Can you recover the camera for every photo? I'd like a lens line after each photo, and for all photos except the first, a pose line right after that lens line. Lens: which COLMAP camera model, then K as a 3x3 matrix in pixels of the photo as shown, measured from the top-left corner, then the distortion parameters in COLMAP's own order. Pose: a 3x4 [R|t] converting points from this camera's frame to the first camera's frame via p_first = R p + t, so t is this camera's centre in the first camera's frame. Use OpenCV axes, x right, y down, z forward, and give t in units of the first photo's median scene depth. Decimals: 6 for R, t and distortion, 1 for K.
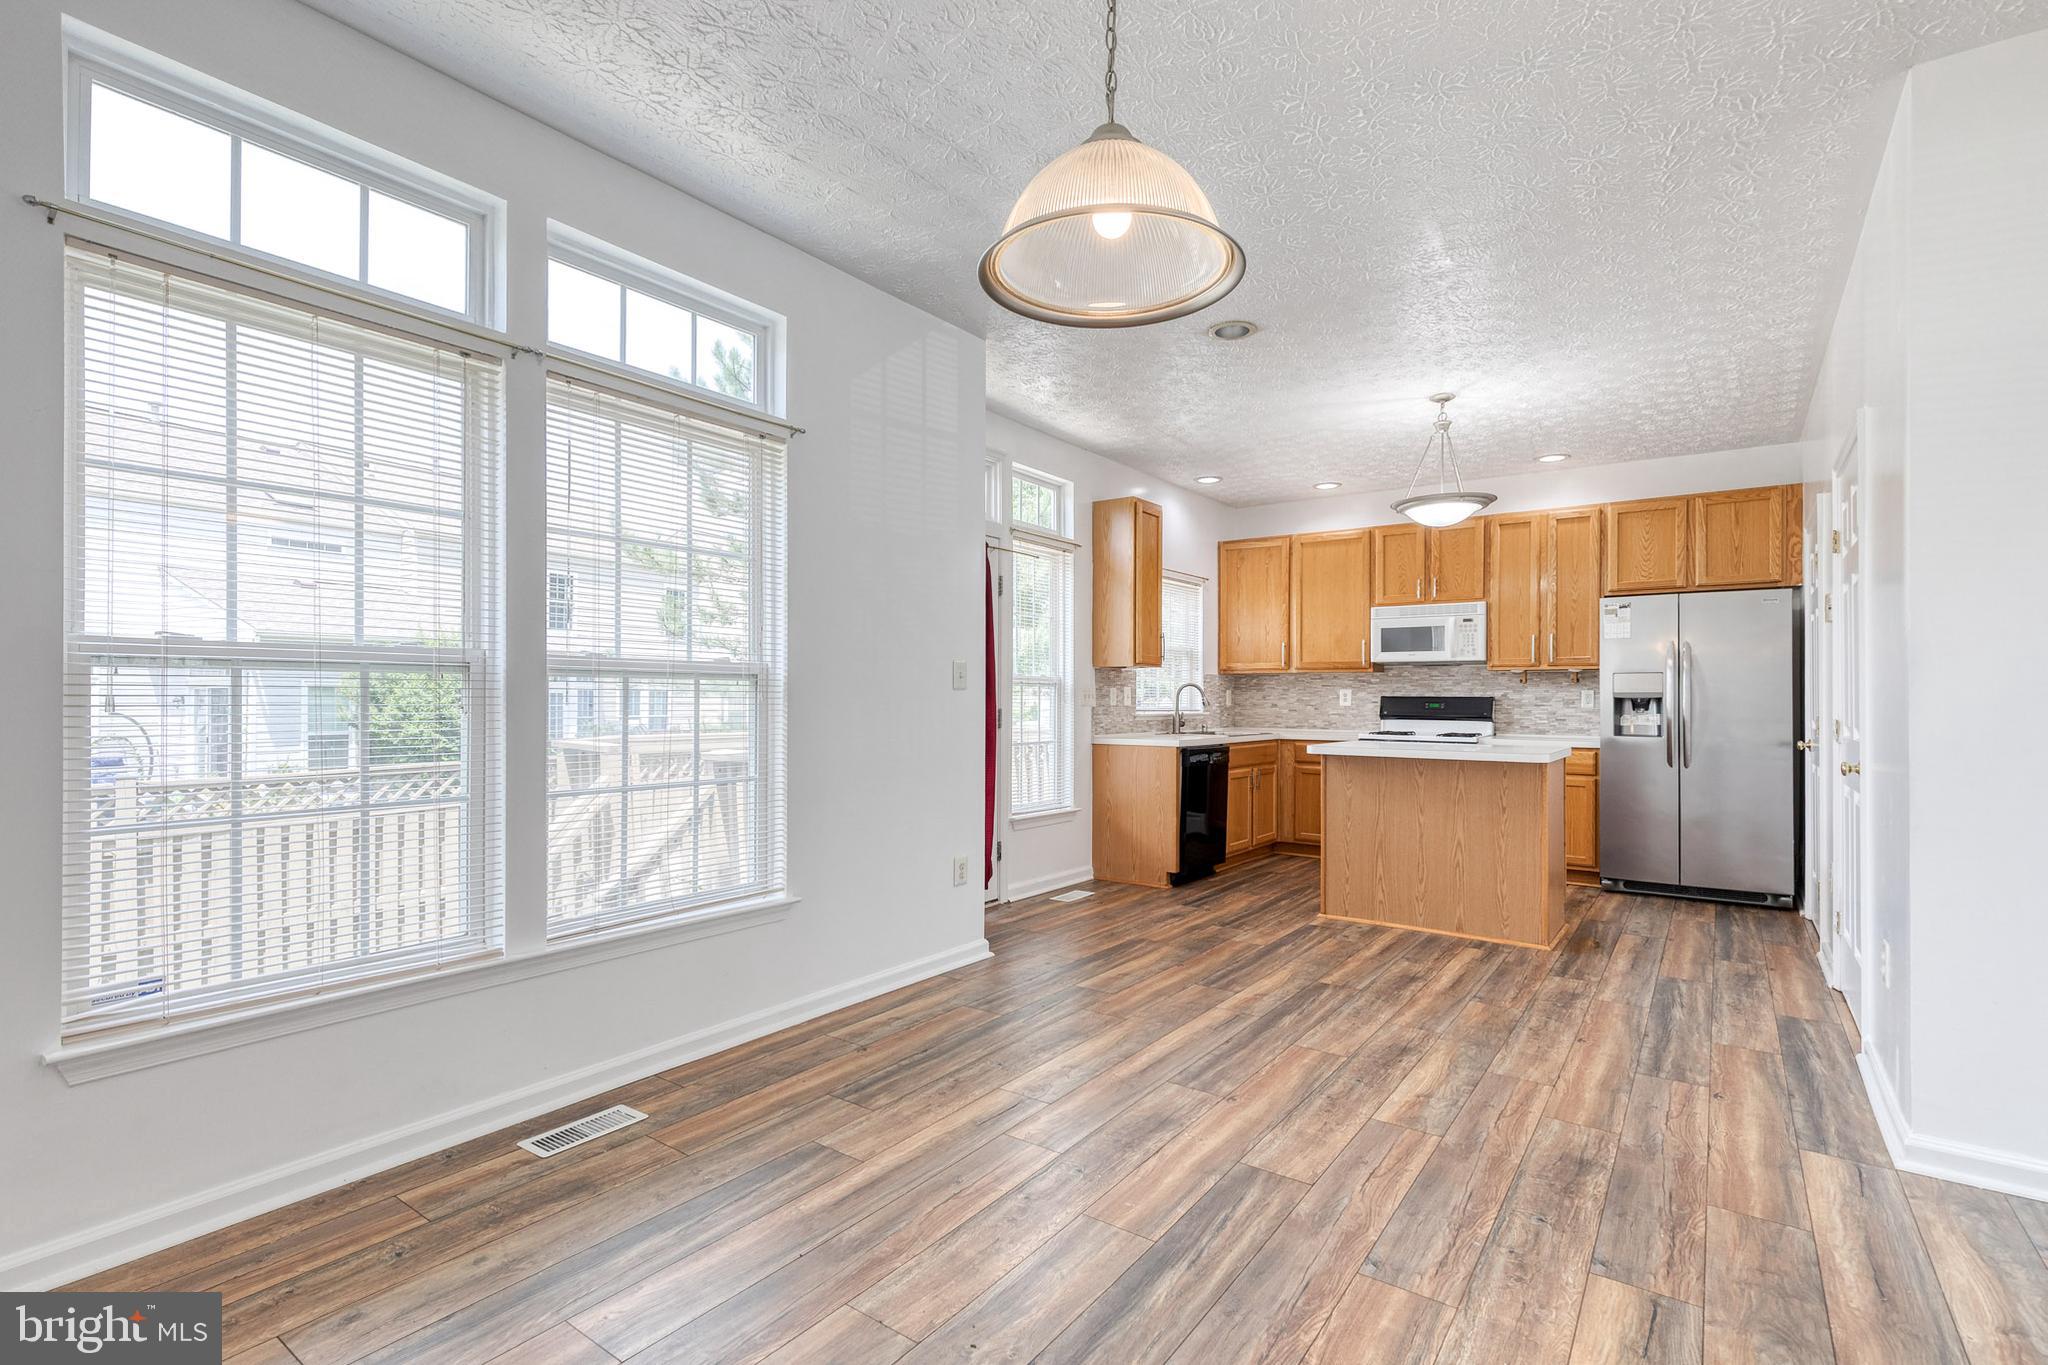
lens RADIAL K [[930.4, 0, 1031.4], [0, 930.4, 690.8], [0, 0, 1]] dist [-0.002092, -0.000980]
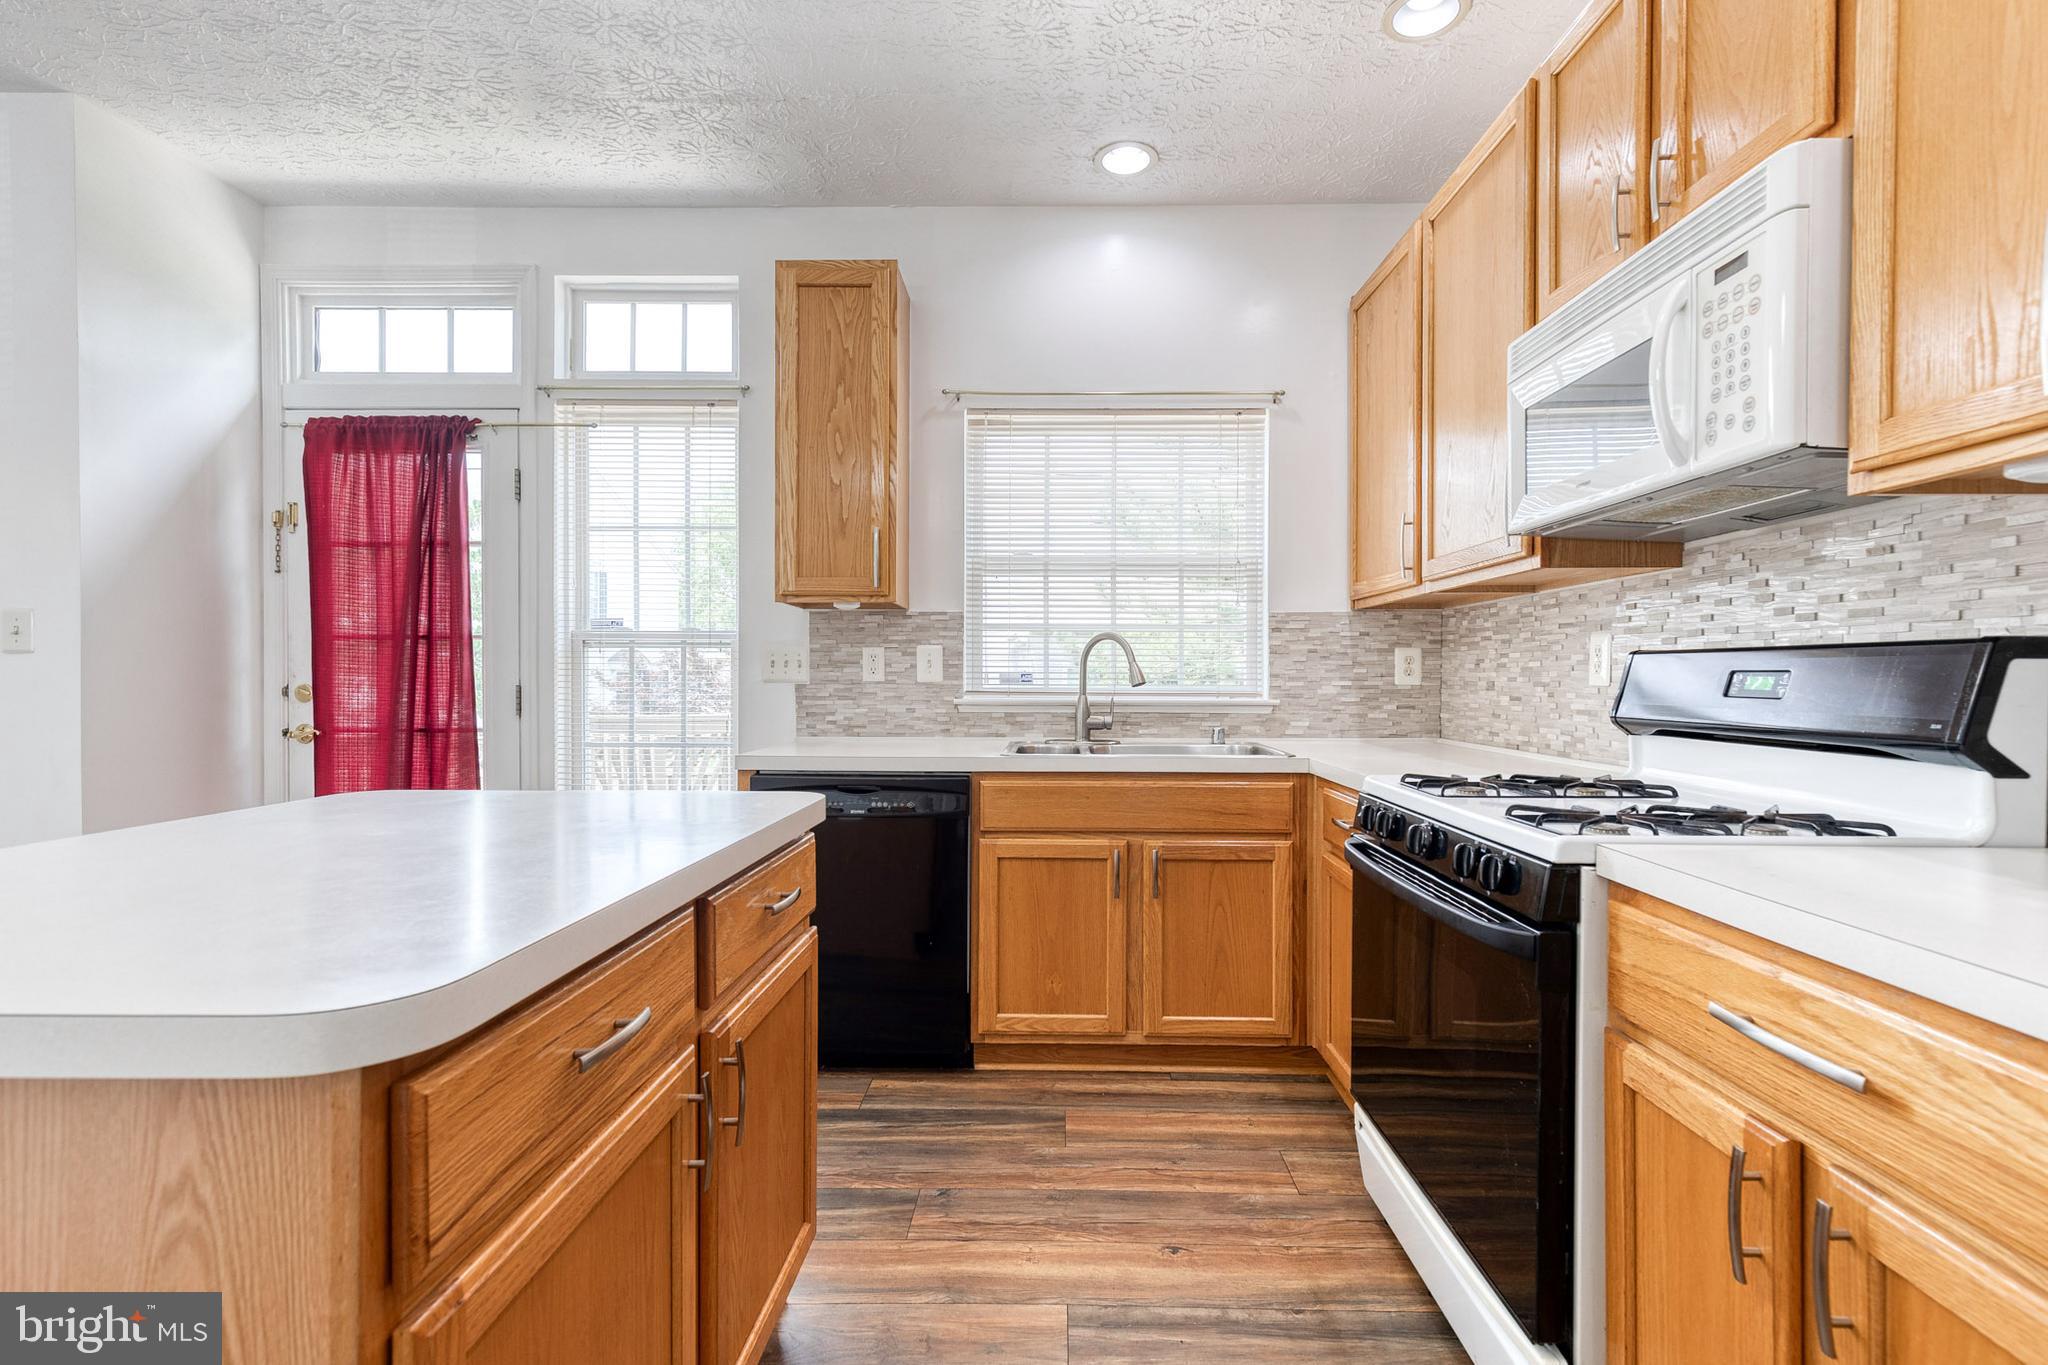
lens RADIAL K [[930.5, 0, 1045.4], [0, 930.5, 684.3], [0, 0, 1]] dist [0.011631, -0.000337]
pose [[0.581767, 0.002649, -0.813351, 0.587413], [0.006561, 0.999947, 0.007949, 0.014356], [0.813329, -0.009961, 0.581719, 0.806354]]
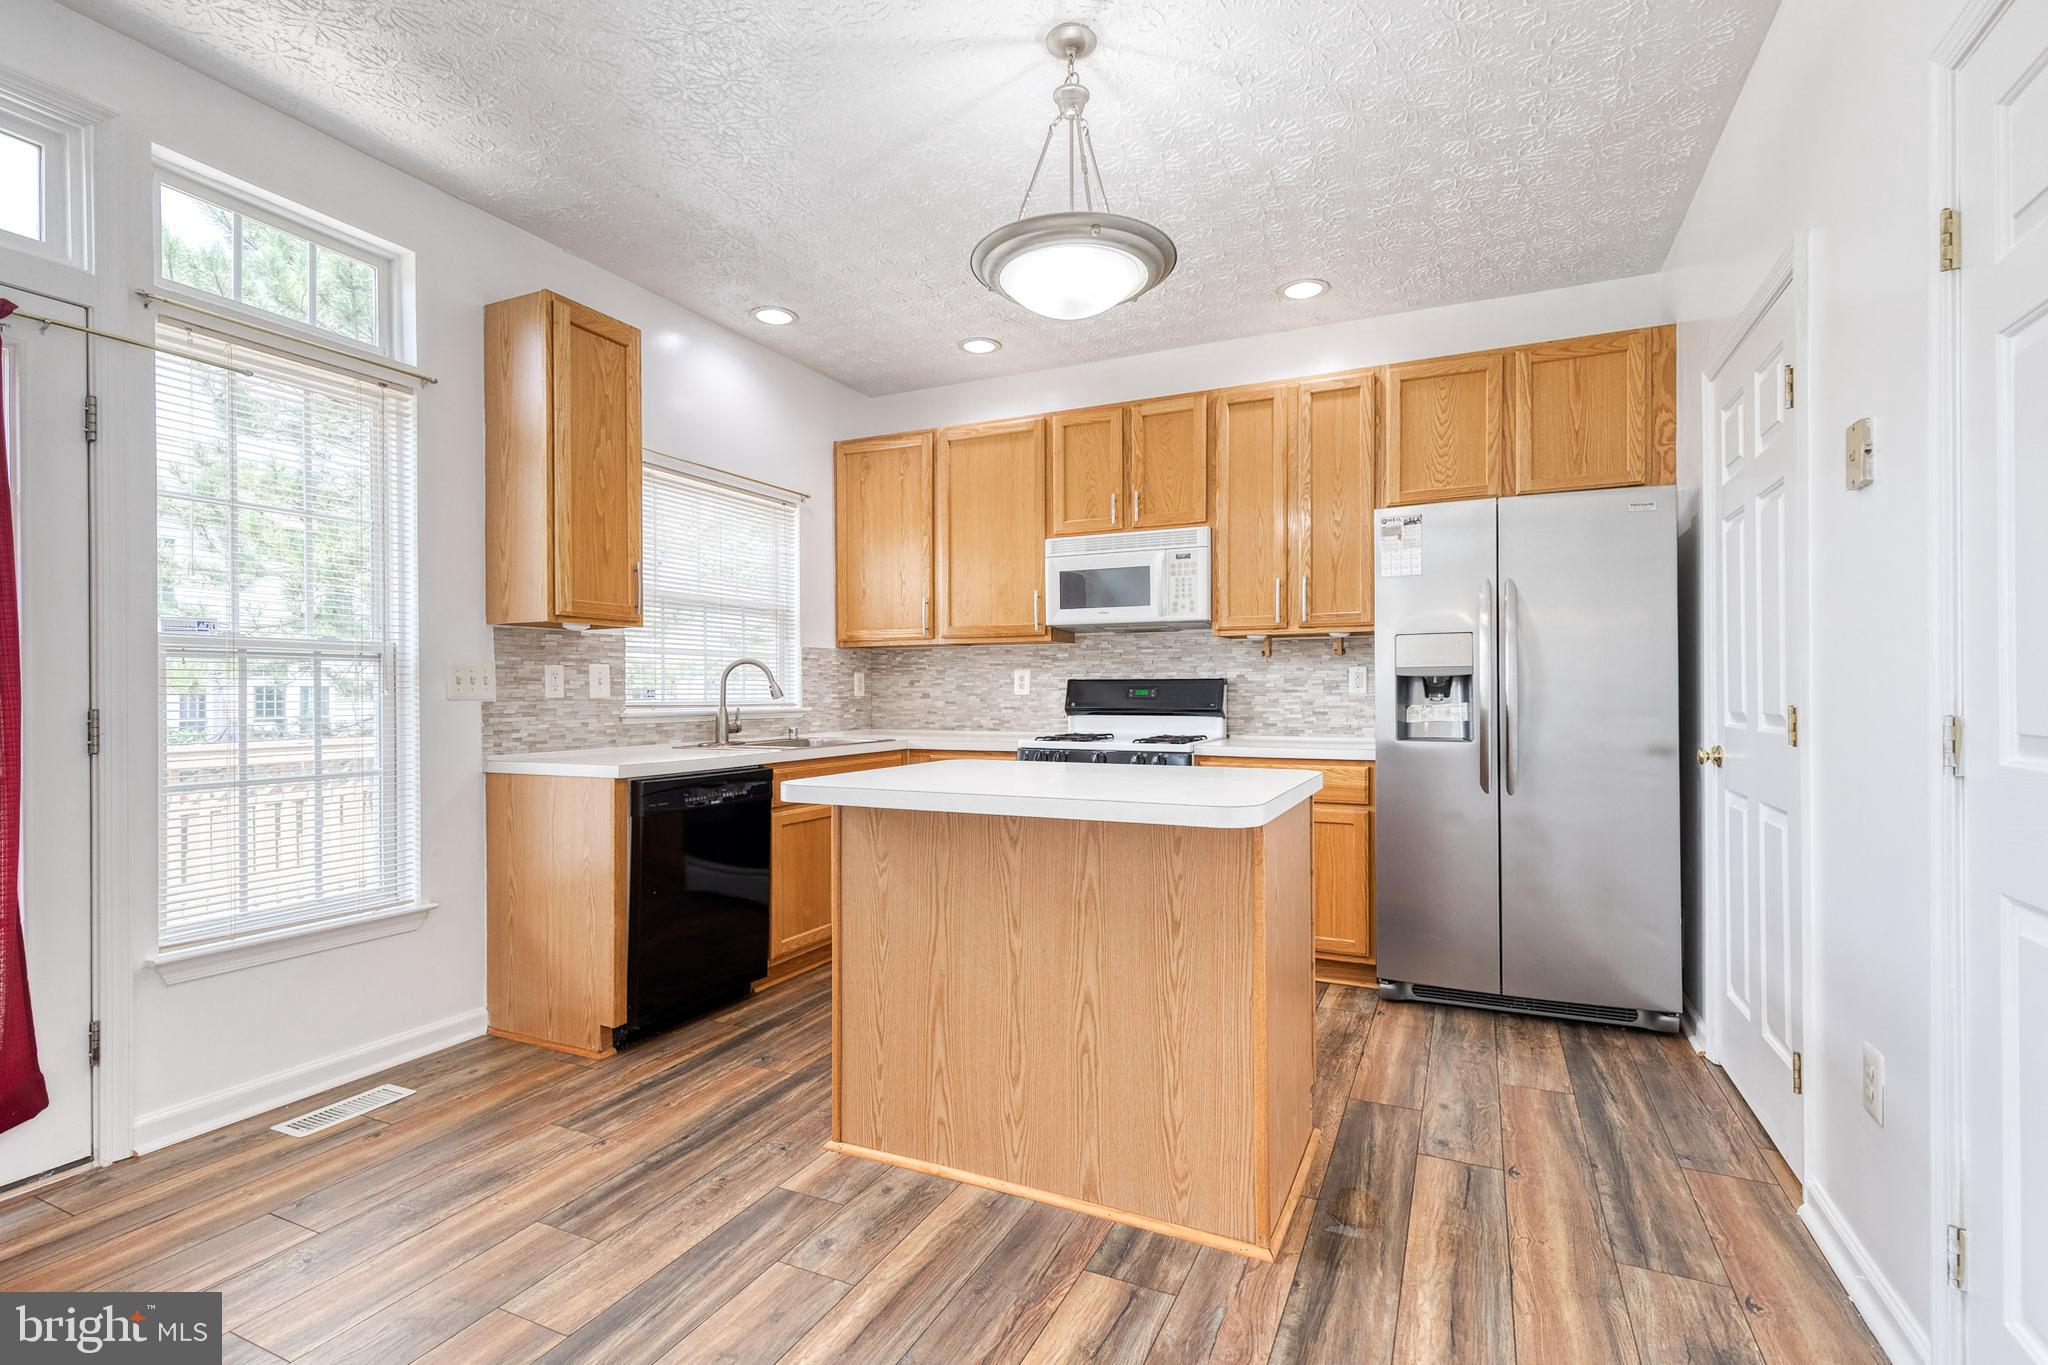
lens RADIAL K [[926.7, 0, 1038.9], [0, 926.7, 687.7], [0, 0, 1]] dist [0.011709, -0.001692]
pose [[0.980145, -0.008422, 0.198101, 0.266289], [0.007455, 0.999956, 0.005628, 0.009130], [-0.198140, -0.004040, 0.980165, 0.433070]]
